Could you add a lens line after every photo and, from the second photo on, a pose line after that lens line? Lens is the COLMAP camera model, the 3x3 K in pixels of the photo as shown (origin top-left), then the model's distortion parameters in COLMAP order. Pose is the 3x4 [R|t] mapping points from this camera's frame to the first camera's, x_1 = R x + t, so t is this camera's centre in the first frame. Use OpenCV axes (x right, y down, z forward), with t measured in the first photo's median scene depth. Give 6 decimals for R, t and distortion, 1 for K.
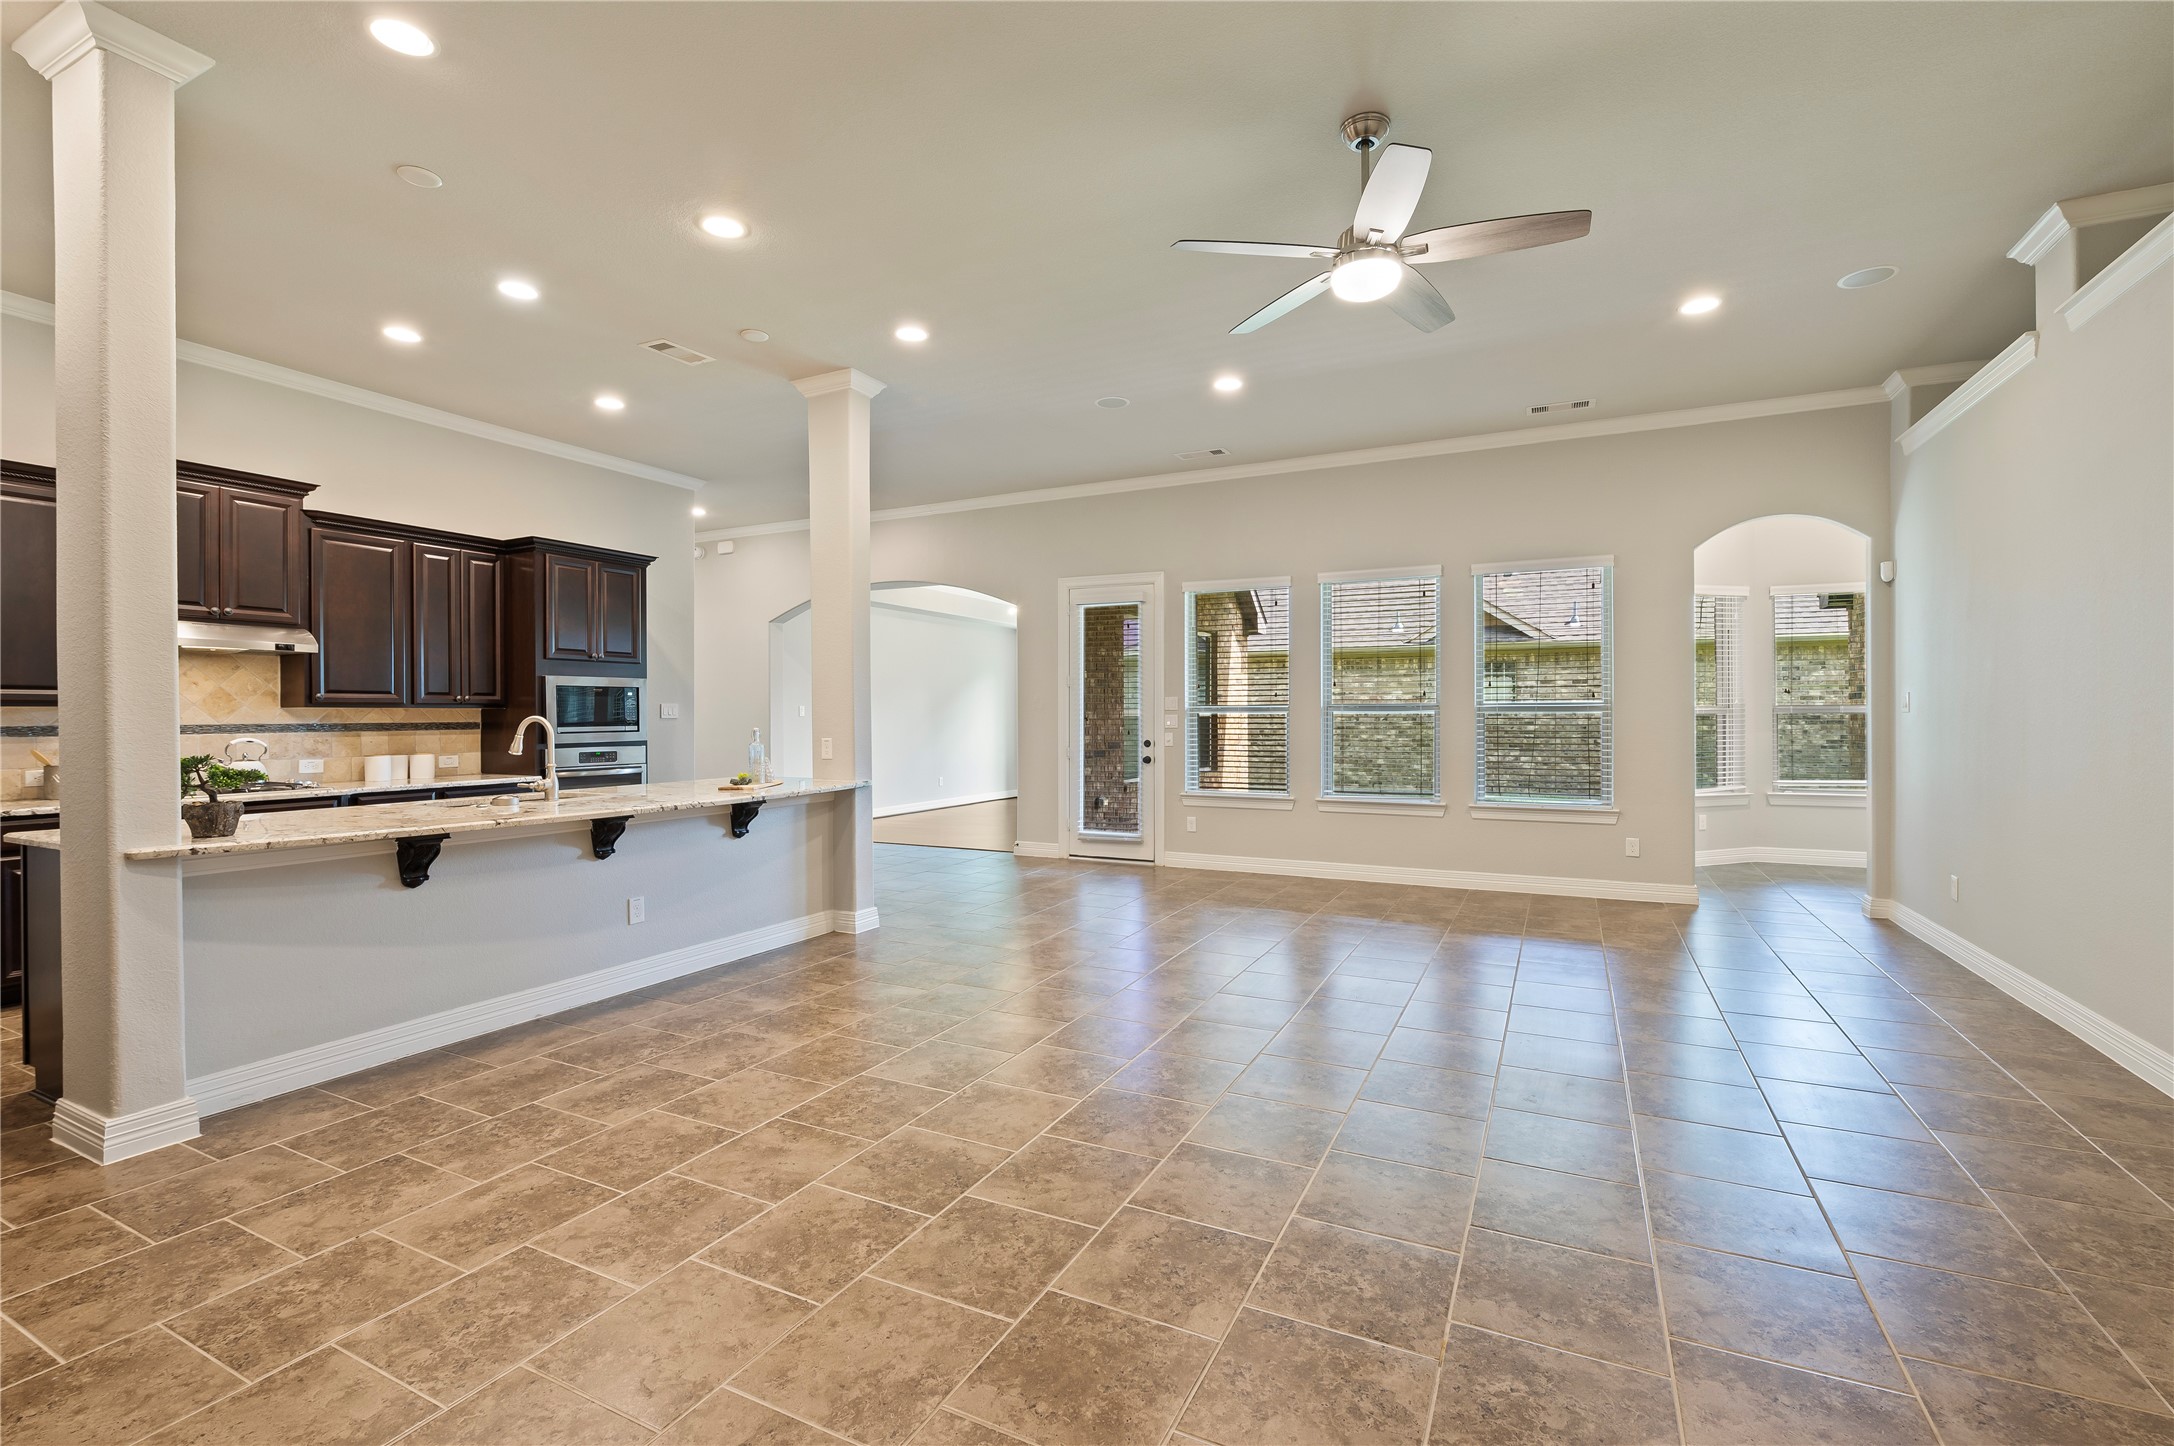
lens RADIAL K [[938.6, 0, 1040.5], [0, 938.6, 726.2], [0, 0, 1]] dist [-0.014774, 0.000882]
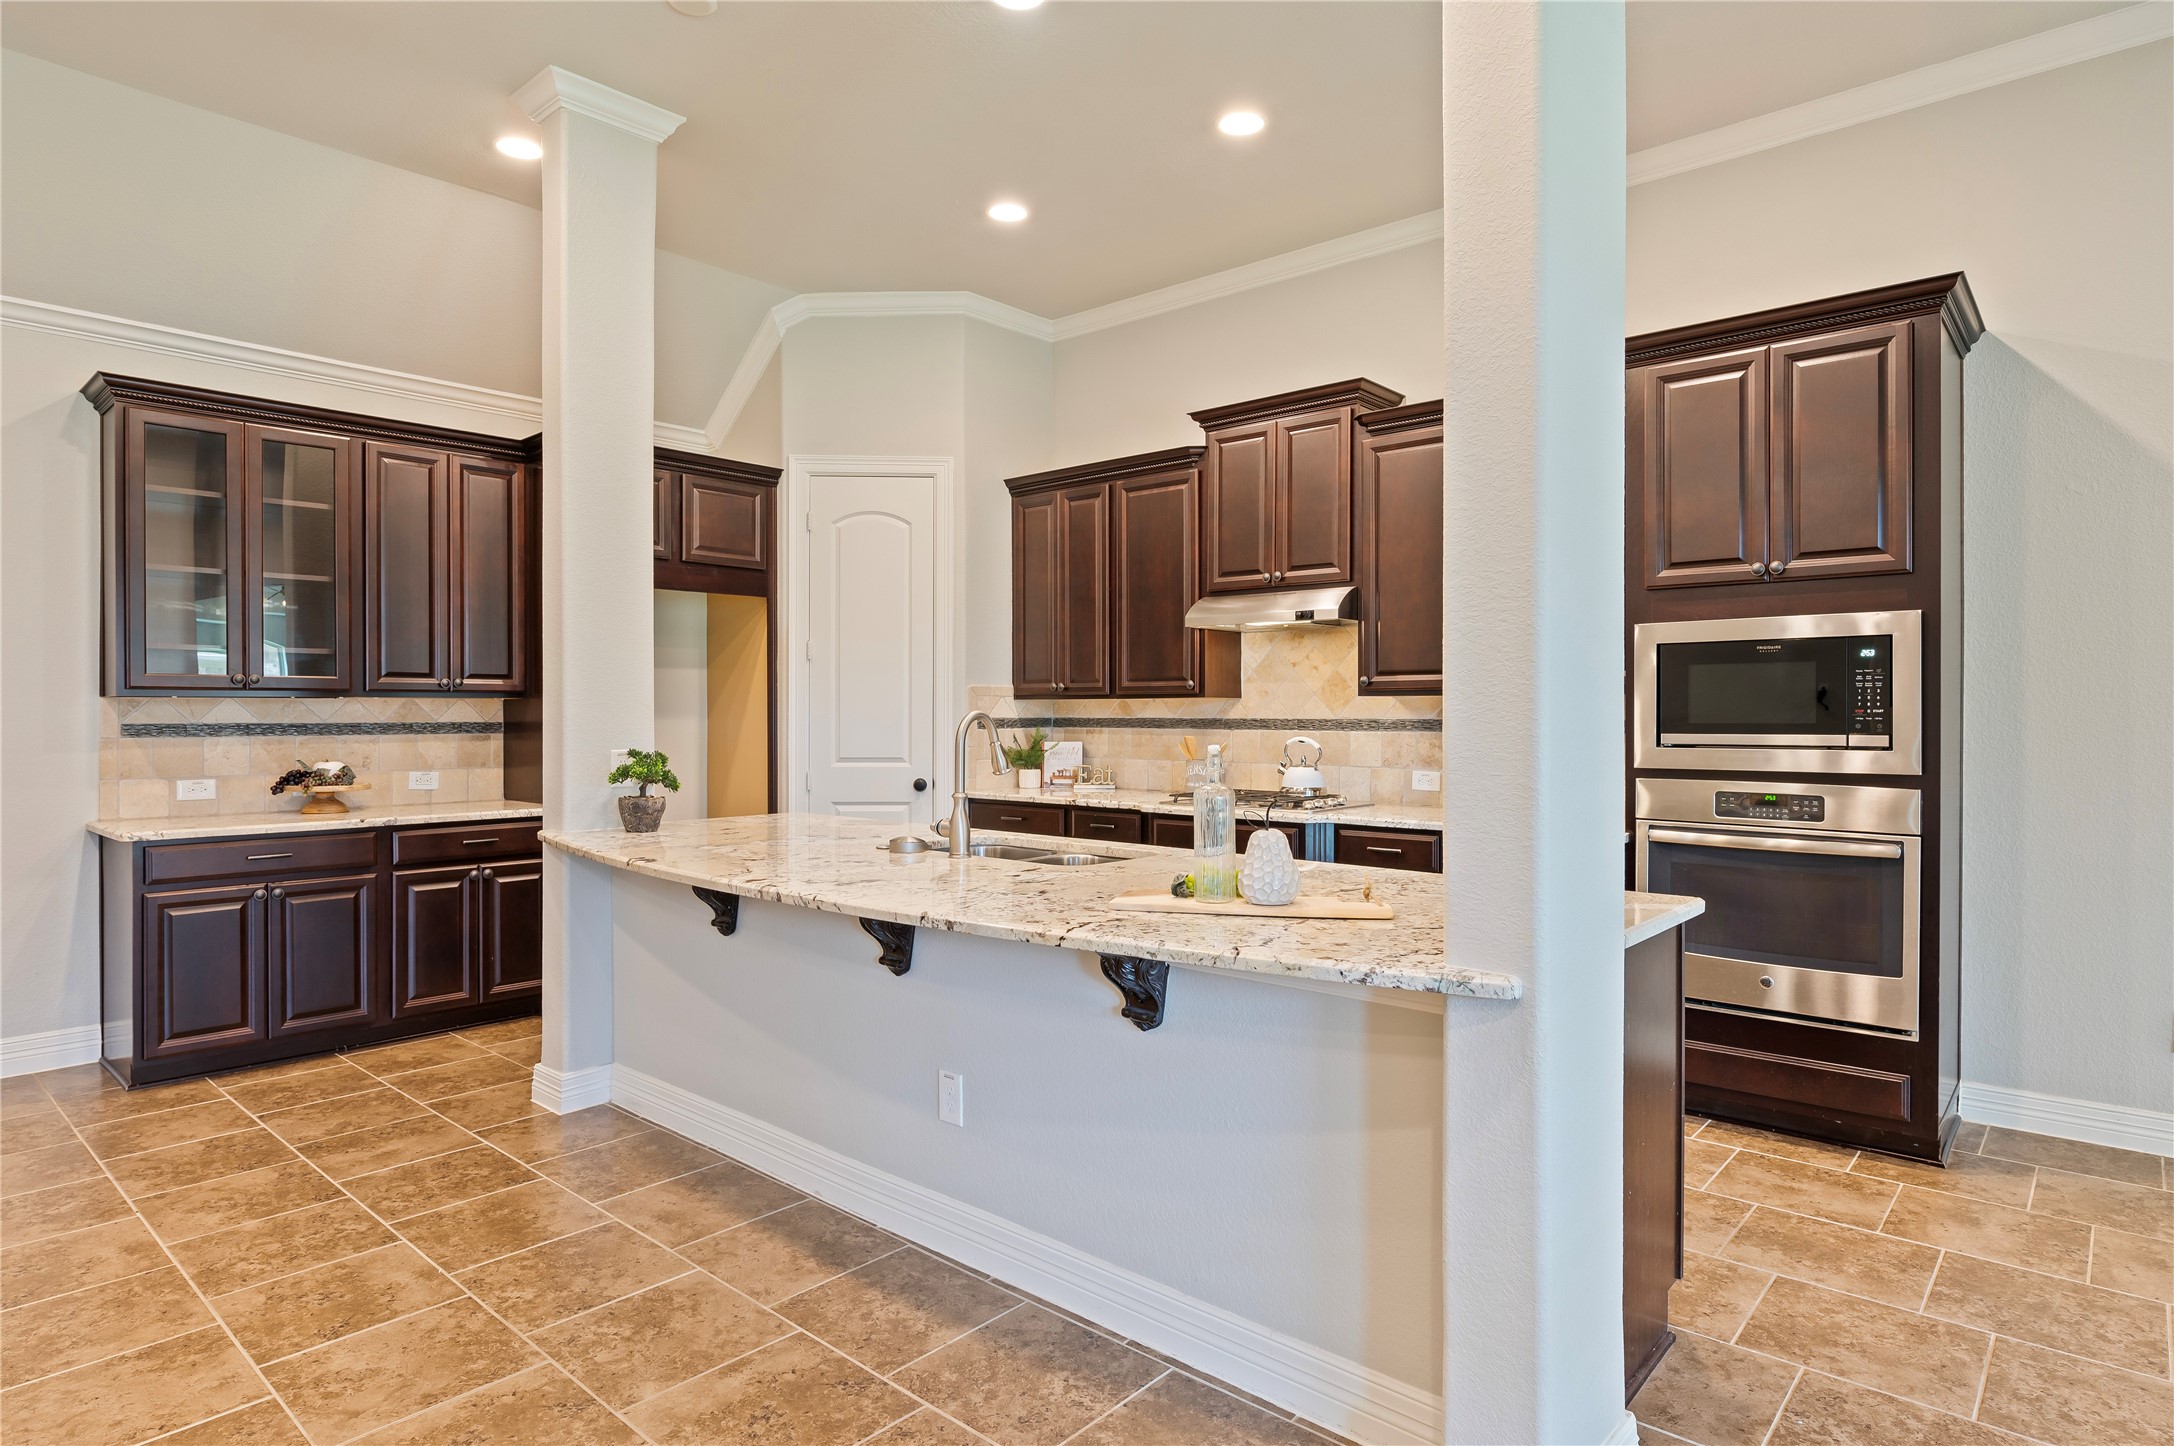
lens RADIAL K [[1202.9, 0, 1091.7], [0, 1202.9, 712.0], [0, 0, 1]] dist [-0.000463, -0.000614]
pose [[-0.210744, 0.007844, -0.977510, 0.192407], [-0.008371, 0.999917, 0.009829, -0.019324], [0.977505, 0.010254, -0.210661, 1.252509]]
